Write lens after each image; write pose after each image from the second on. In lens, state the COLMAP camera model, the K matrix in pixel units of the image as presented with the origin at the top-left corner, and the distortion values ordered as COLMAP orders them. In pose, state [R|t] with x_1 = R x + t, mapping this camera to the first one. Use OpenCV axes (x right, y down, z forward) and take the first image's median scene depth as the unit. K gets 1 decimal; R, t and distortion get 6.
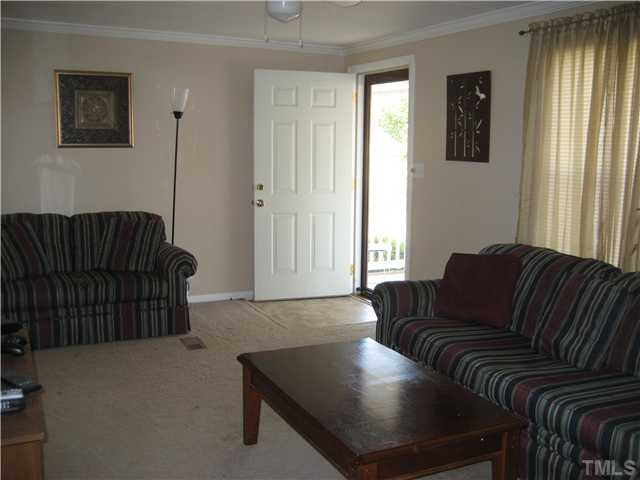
lens RADIAL K [[669.1, 0, 320.0], [0, 669.1, 240.0], [0, 0, 1]] dist [-0.163498, 0.204125]
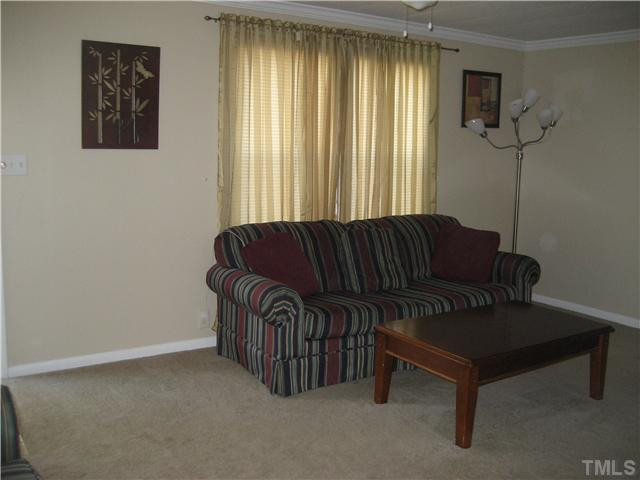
lens RADIAL K [[669.1, 0, 320.0], [0, 669.1, 240.0], [0, 0, 1]] dist [-0.163498, 0.204125]
pose [[-0.138368, -0.149634, 0.979012, -0.682606], [0.122571, 0.978333, 0.166854, -0.119375], [-0.982767, 0.143086, -0.117029, 0.906985]]
